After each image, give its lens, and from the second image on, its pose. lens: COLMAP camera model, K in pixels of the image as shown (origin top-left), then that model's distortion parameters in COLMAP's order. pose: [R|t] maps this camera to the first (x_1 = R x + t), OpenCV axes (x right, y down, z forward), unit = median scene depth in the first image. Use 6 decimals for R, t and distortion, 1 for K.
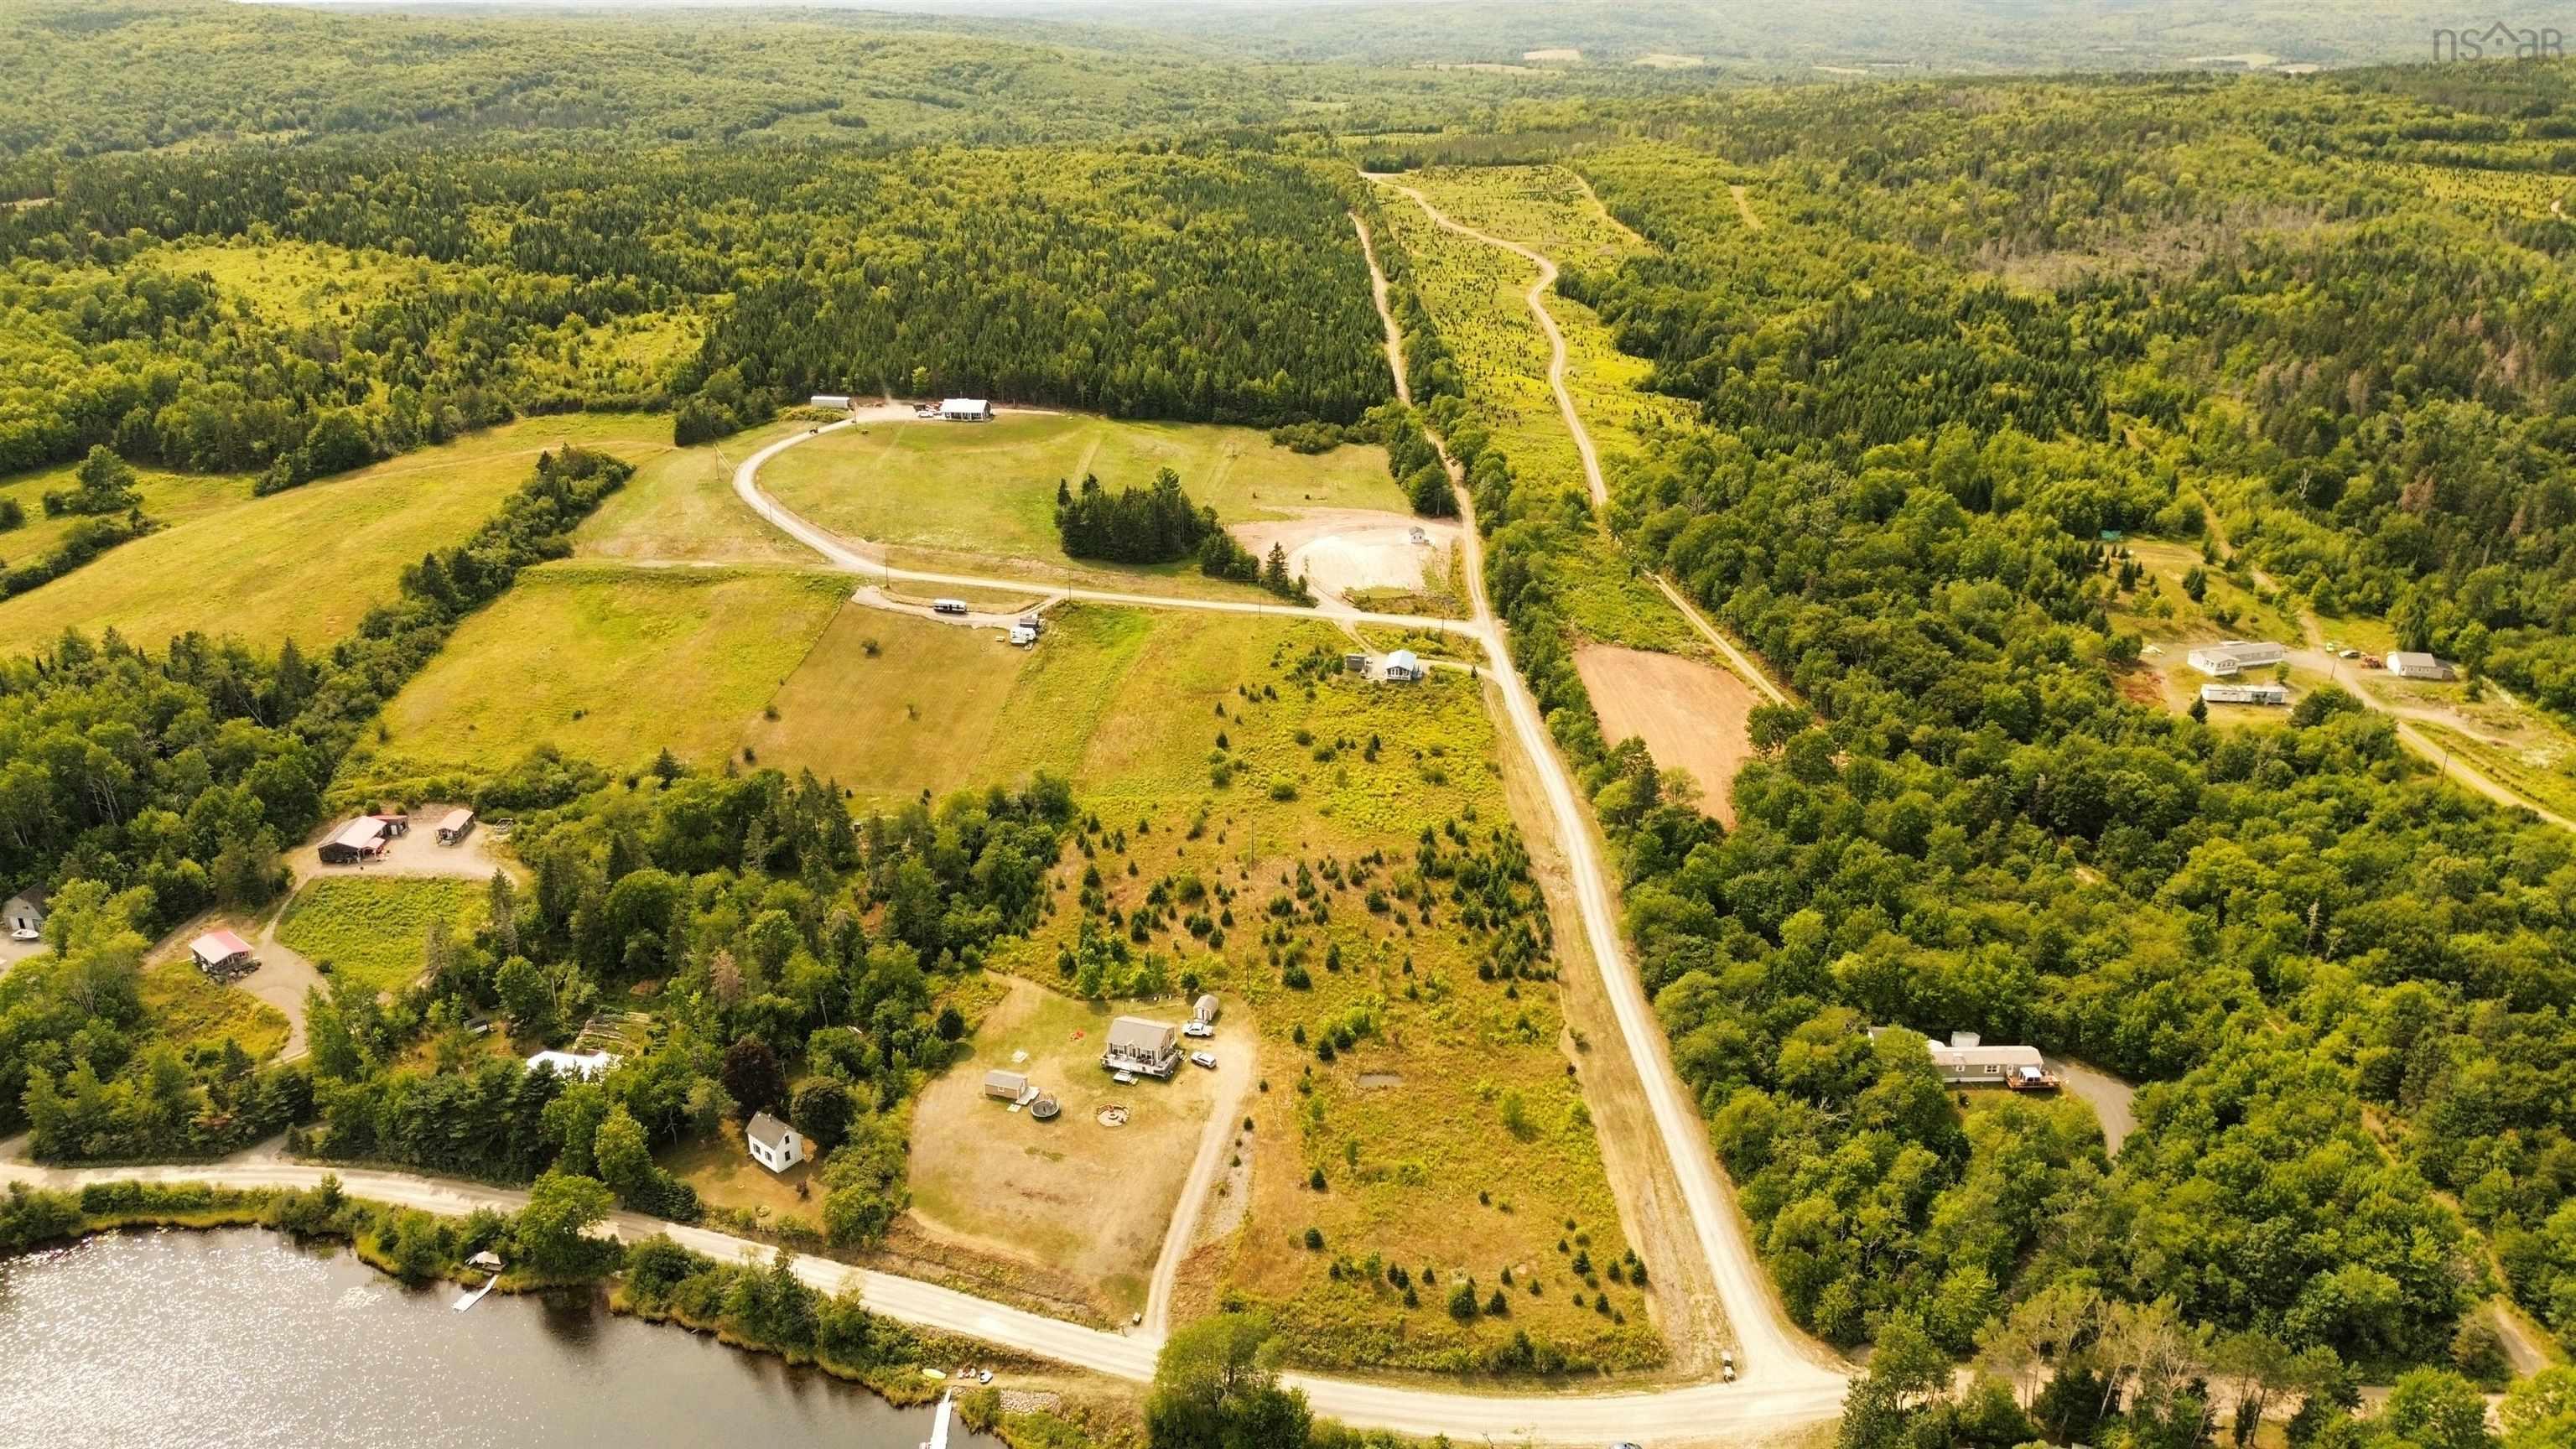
lens RADIAL K [[1804.9, 0, 1296.6], [0, 1804.9, 737.3], [0, 0, 1]] dist [0.057253, -0.061641]
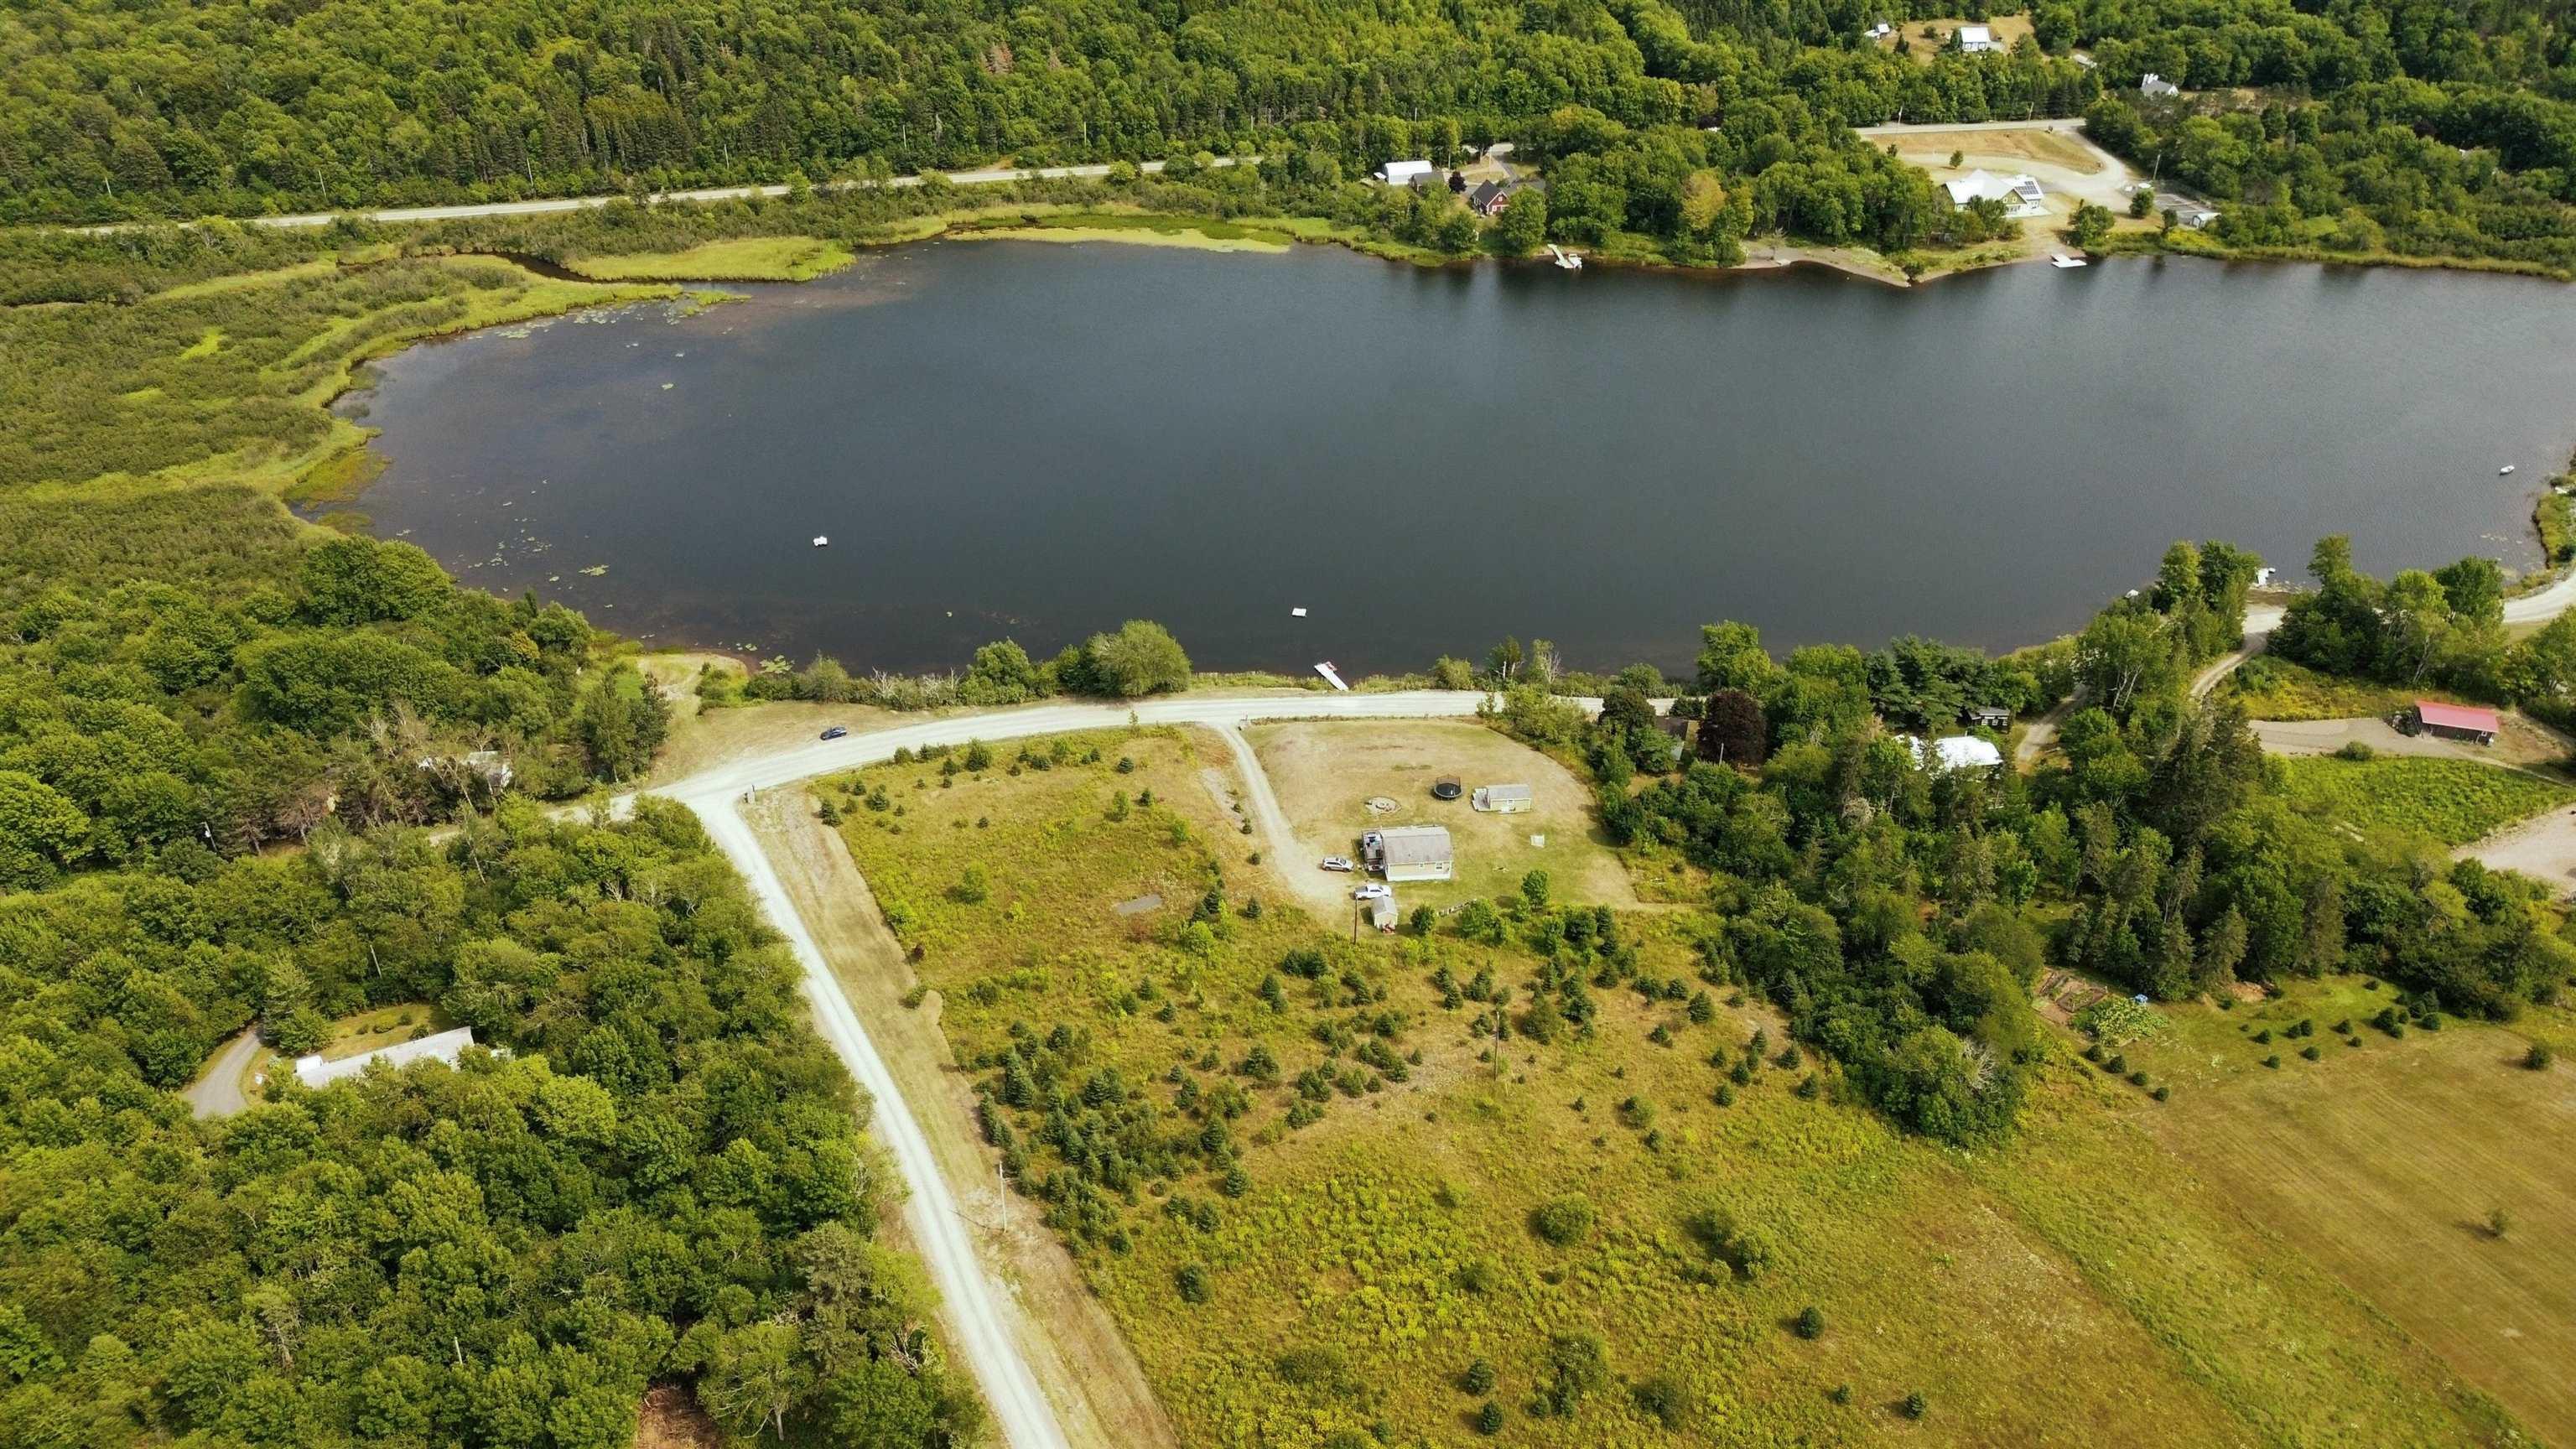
lens RADIAL K [[1804.9, 0, 1296.6], [0, 1804.9, 737.3], [0, 0, 1]] dist [0.057253, -0.061641]
pose [[-0.913039, 0.215791, -0.346113, 0.236498], [-0.157014, 0.597229, 0.786552, -0.502717], [0.376439, 0.772498, -0.511411, 1.295800]]
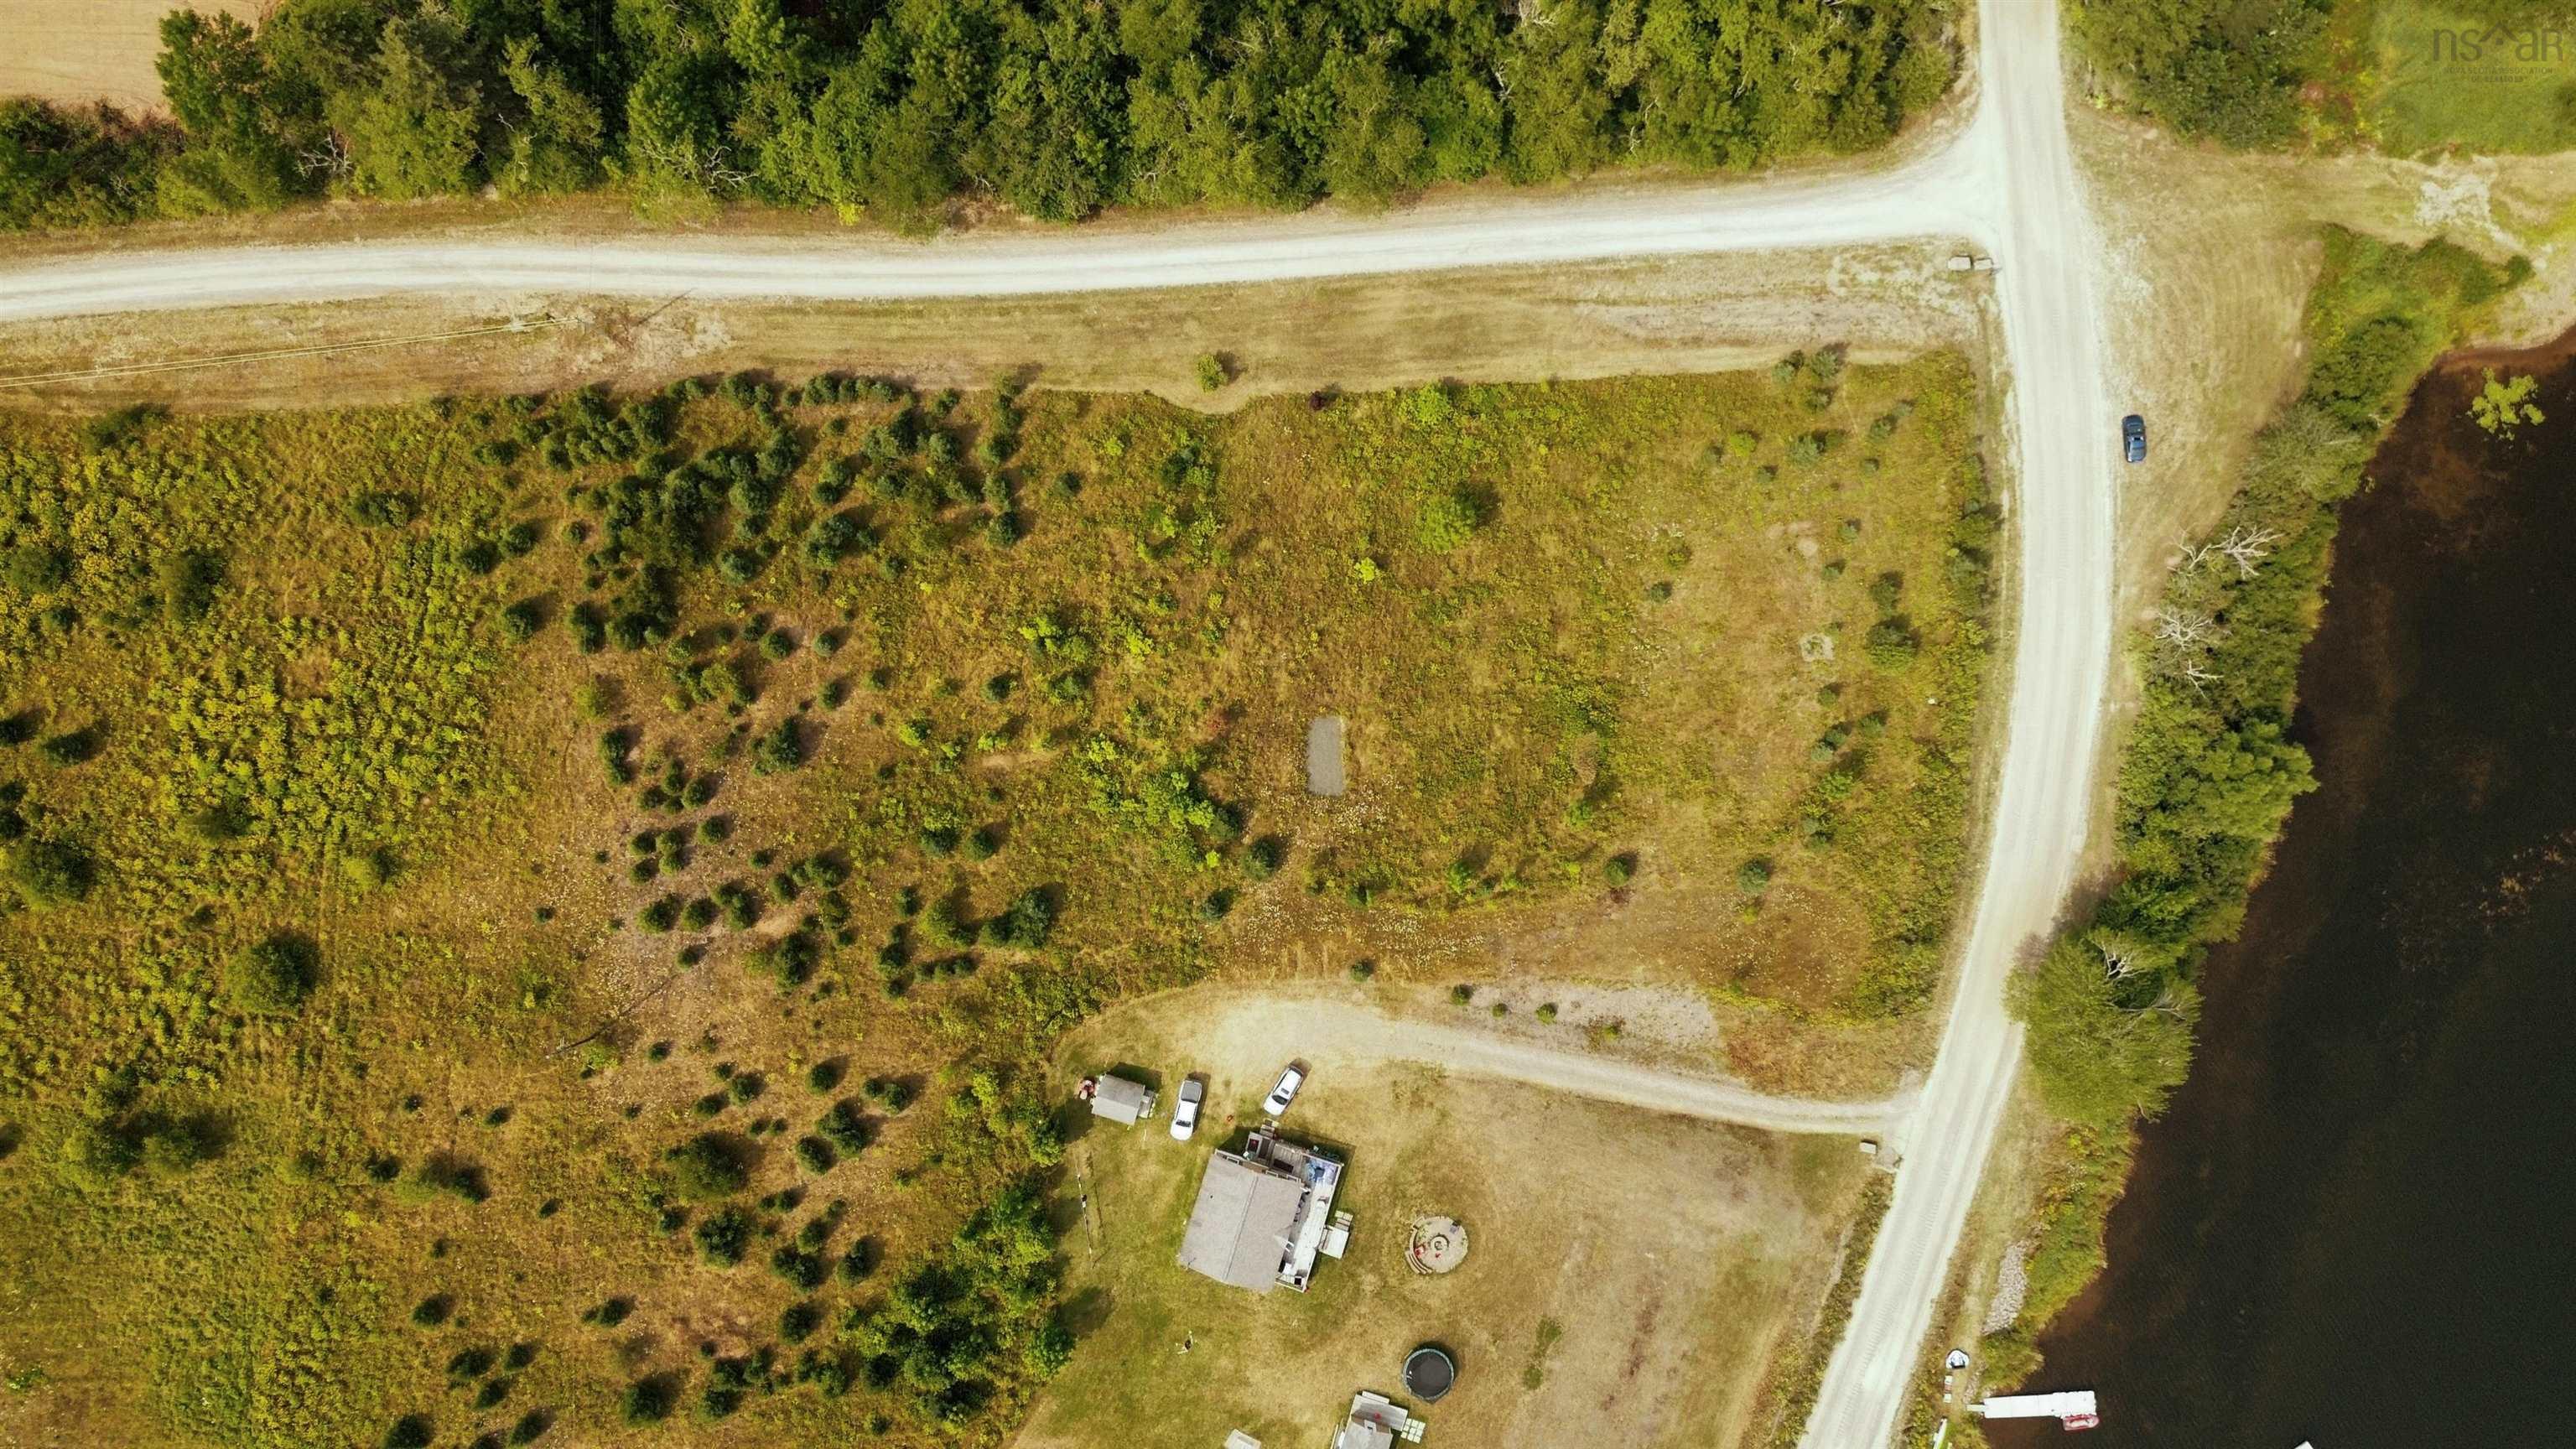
lens RADIAL K [[1804.9, 0, 1296.6], [0, 1804.9, 737.3], [0, 0, 1]] dist [0.057253, -0.061641]
pose [[-0.014959, -0.999303, 0.034208, 0.030710], [0.396989, 0.025464, 0.917470, -0.284255], [-0.917702, 0.027305, 0.396331, 0.733772]]
